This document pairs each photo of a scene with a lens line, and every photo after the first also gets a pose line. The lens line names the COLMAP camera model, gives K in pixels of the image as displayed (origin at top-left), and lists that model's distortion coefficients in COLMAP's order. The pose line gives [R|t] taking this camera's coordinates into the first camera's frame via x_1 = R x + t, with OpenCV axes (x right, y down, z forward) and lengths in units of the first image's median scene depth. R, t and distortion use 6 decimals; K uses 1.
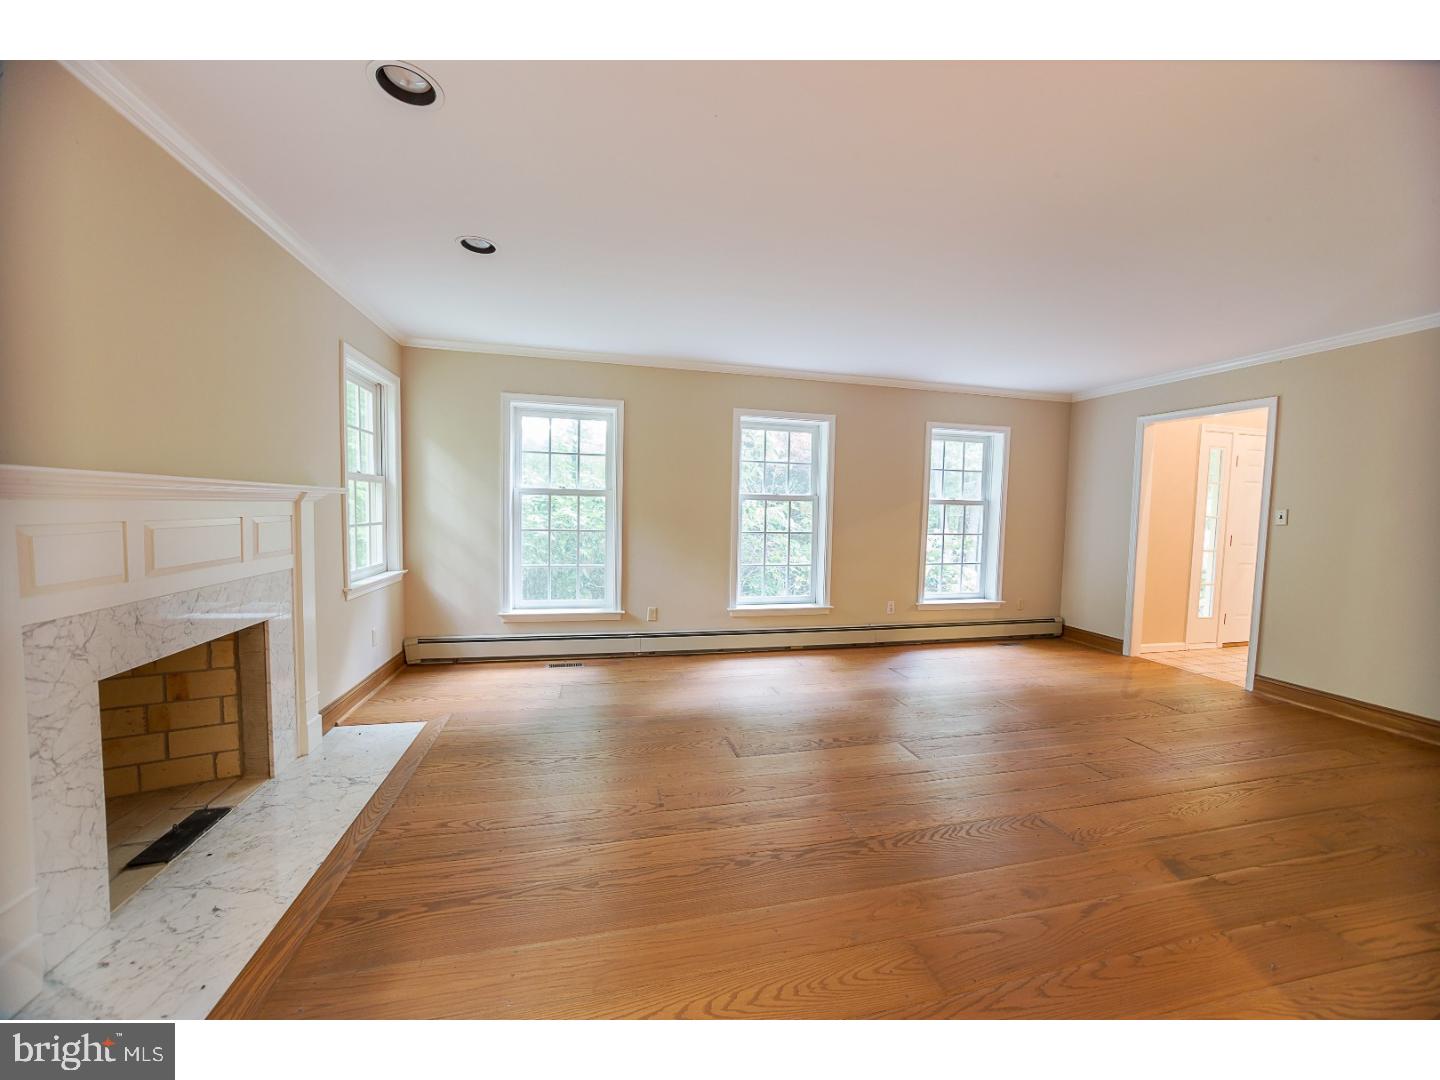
lens RADIAL K [[540.4, 0, 720.0], [0, 540.4, 540.0], [0, 0, 1]] dist [-0.001069, 0.000390]
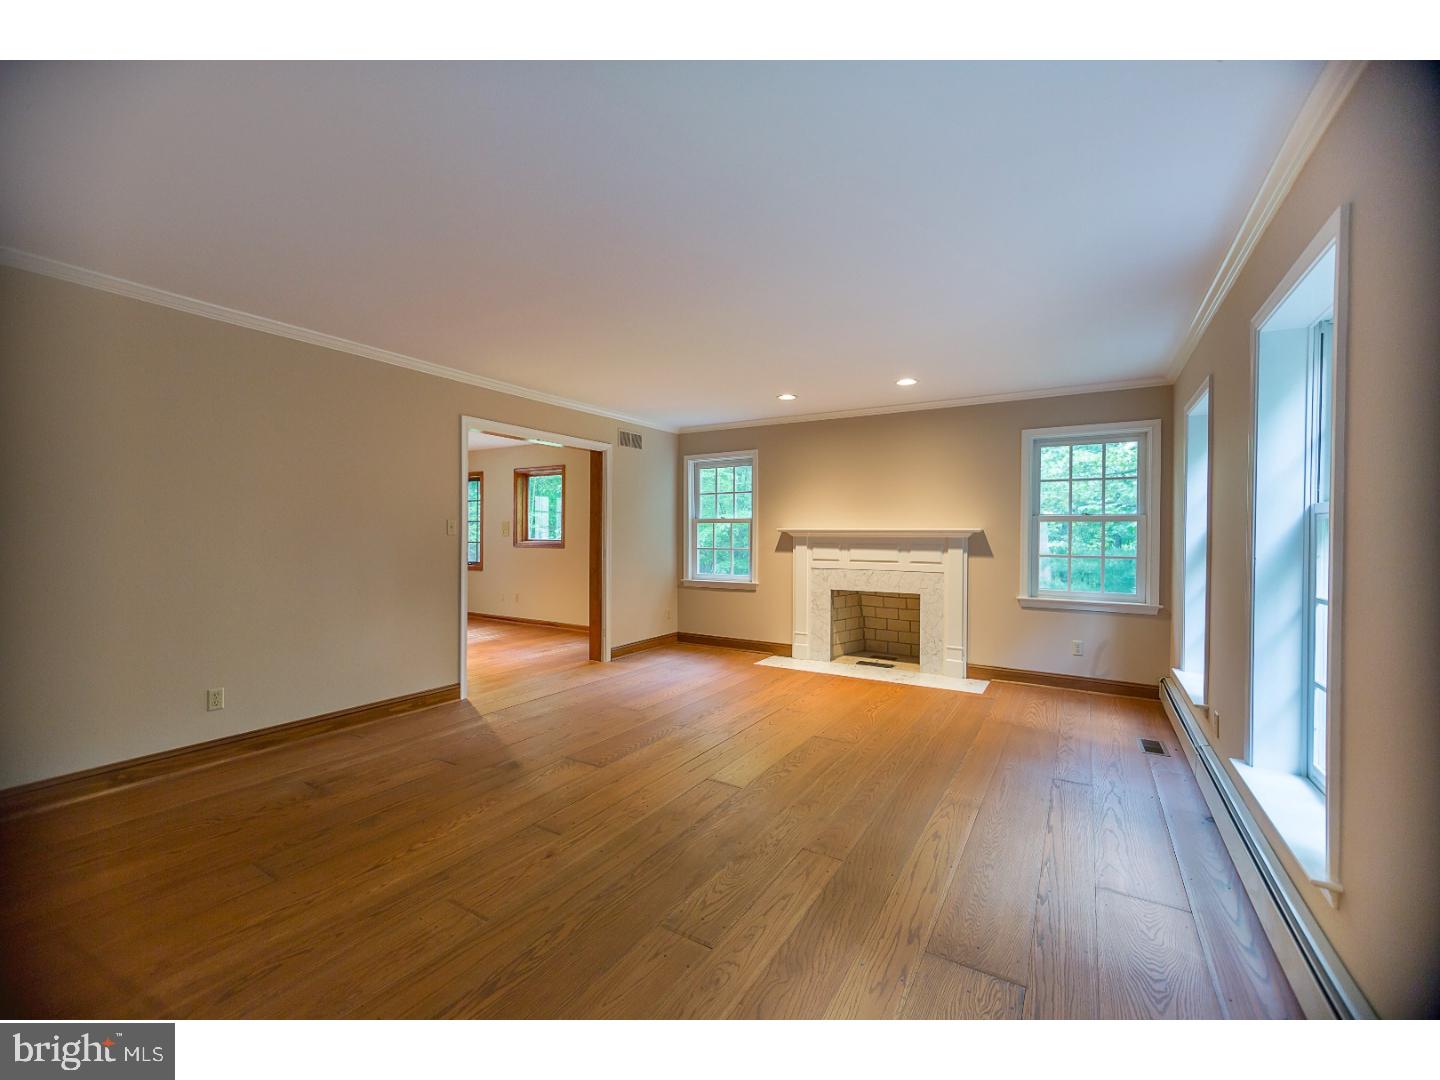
lens RADIAL K [[601.2, 0, 720.0], [0, 601.2, 540.0], [0, 0, 1]] dist [-0.001100, -0.000092]
pose [[-0.701439, -0.024259, -0.712317, 1.184616], [-0.063575, 0.997566, 0.028631, -0.066376], [0.709888, 0.065369, -0.701274, 1.820089]]
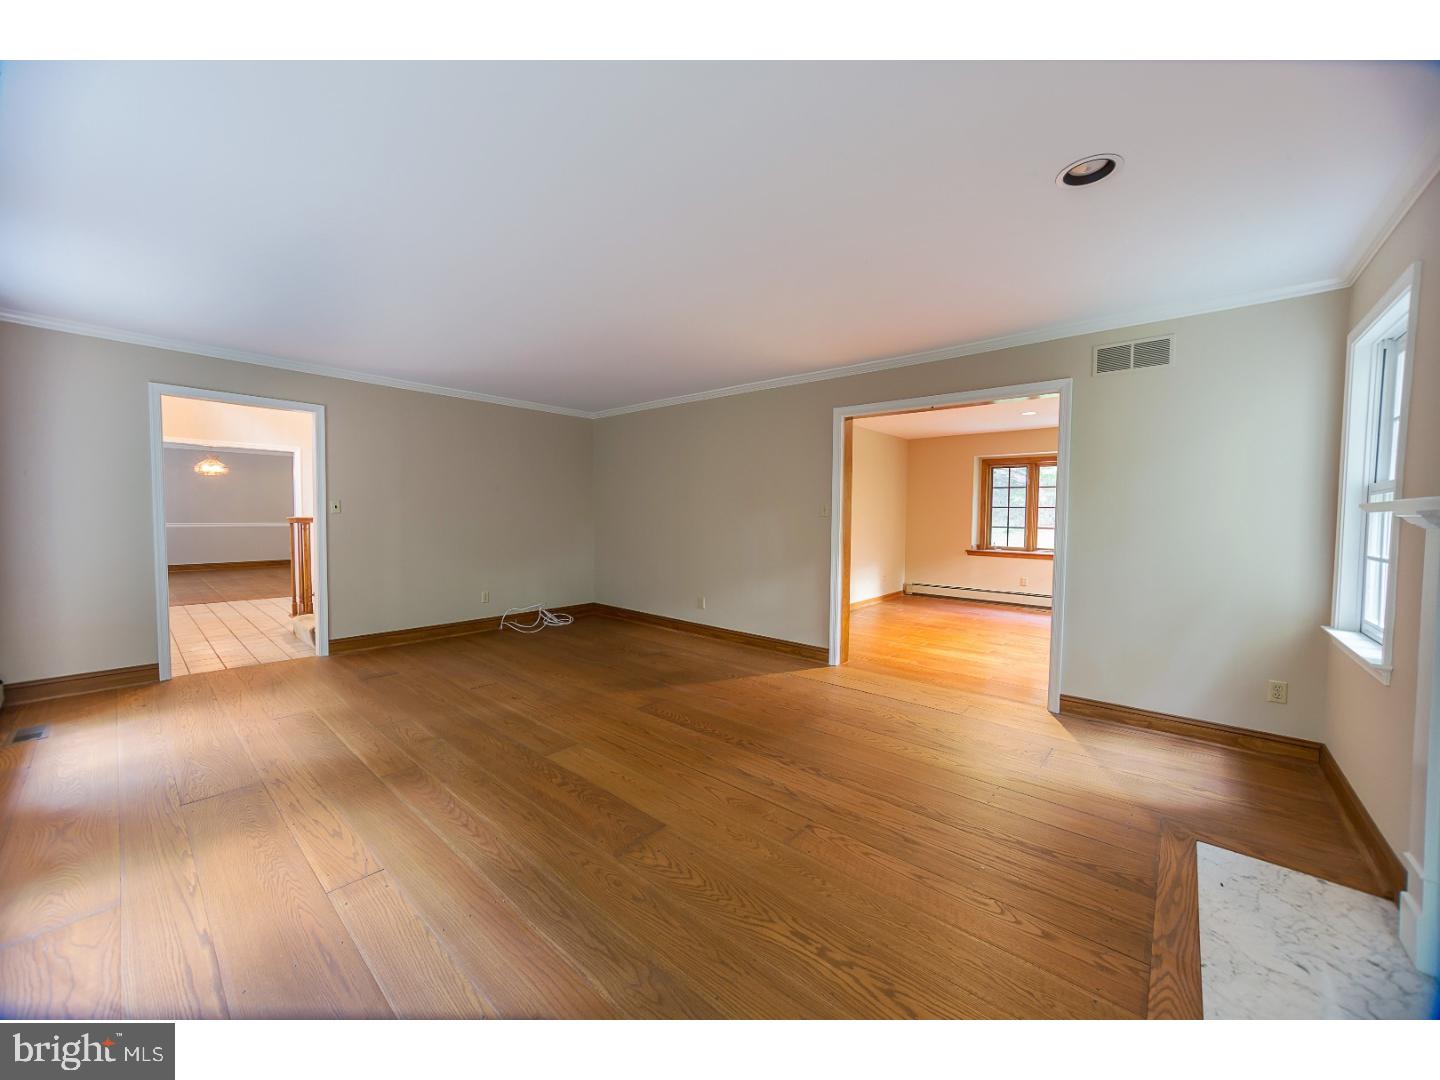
lens RADIAL K [[540.4, 0, 720.0], [0, 540.4, 540.0], [0, 0, 1]] dist [-0.001069, 0.000390]
pose [[-0.573222, -0.067863, 0.816585, -0.654780], [0.024041, 0.994743, 0.099545, -0.097912], [-0.819047, 0.076693, -0.568577, 1.393670]]
